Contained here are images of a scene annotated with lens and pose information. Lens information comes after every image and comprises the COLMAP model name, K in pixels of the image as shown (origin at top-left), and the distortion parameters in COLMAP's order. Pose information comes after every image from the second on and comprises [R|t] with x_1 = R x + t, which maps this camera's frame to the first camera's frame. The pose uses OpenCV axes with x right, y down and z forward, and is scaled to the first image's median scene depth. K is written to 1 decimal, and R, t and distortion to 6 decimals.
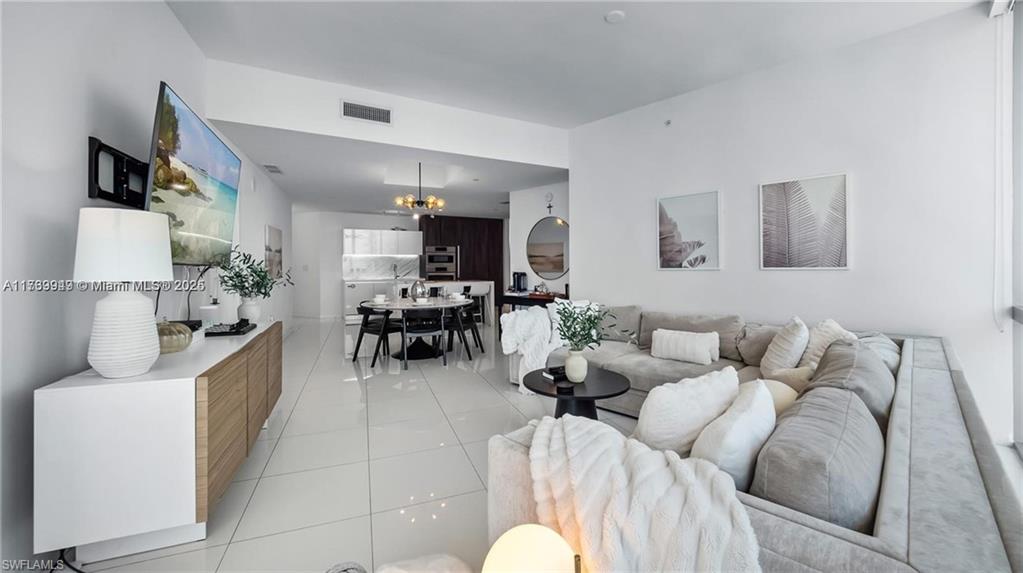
lens RADIAL K [[410.3, 0, 525.9], [0, 410.3, 260.8], [0, 0, 1]] dist [-0.000861, -0.002997]
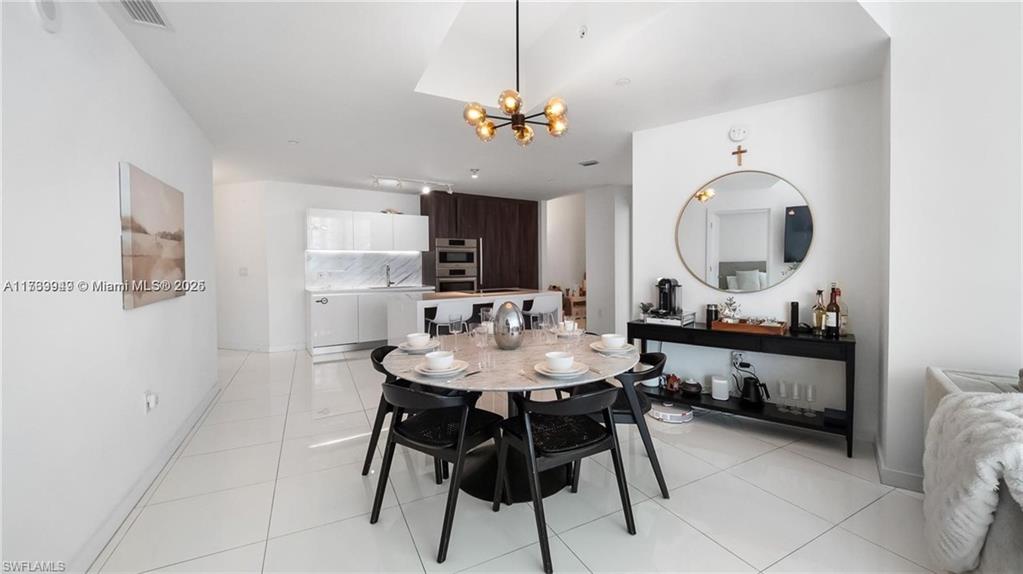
lens RADIAL K [[410.3, 0, 520.9], [0, 410.3, 265.3], [0, 0, 1]] dist [-0.000861, -0.002997]
pose [[0.995972, -0.004091, 0.089573, -0.163253], [0.003191, 0.999943, 0.010188, 0.002667], [-0.089610, -0.009861, 0.995928, 0.320008]]
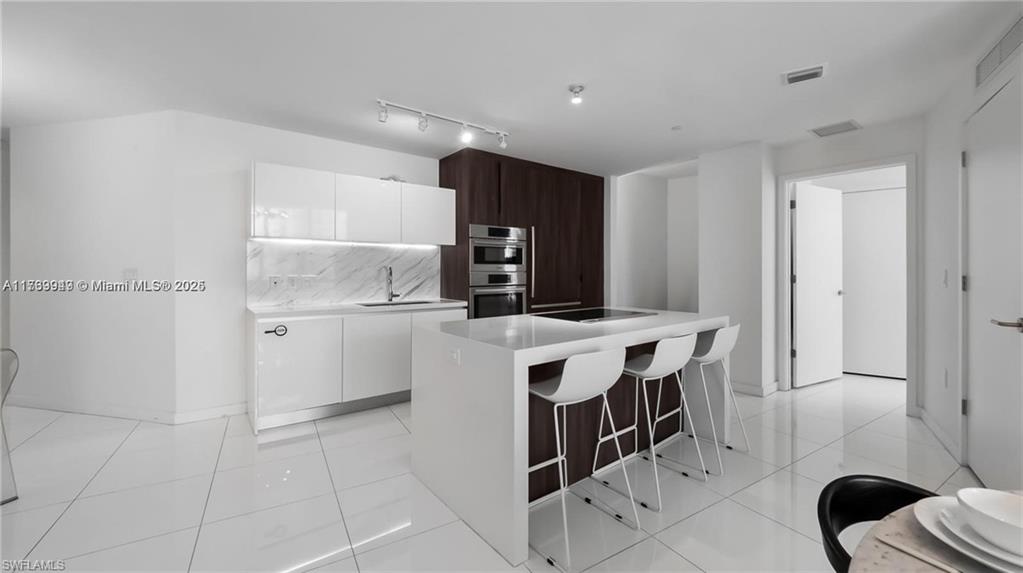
lens RADIAL K [[410.3, 0, 519.7], [0, 410.3, 262.3], [0, 0, 1]] dist [-0.000861, -0.002997]
pose [[0.986957, 0.006771, 0.160840, -0.255719], [-0.005766, 0.999961, -0.006709, 0.006061], [-0.160880, 0.005694, 0.986958, 0.575359]]
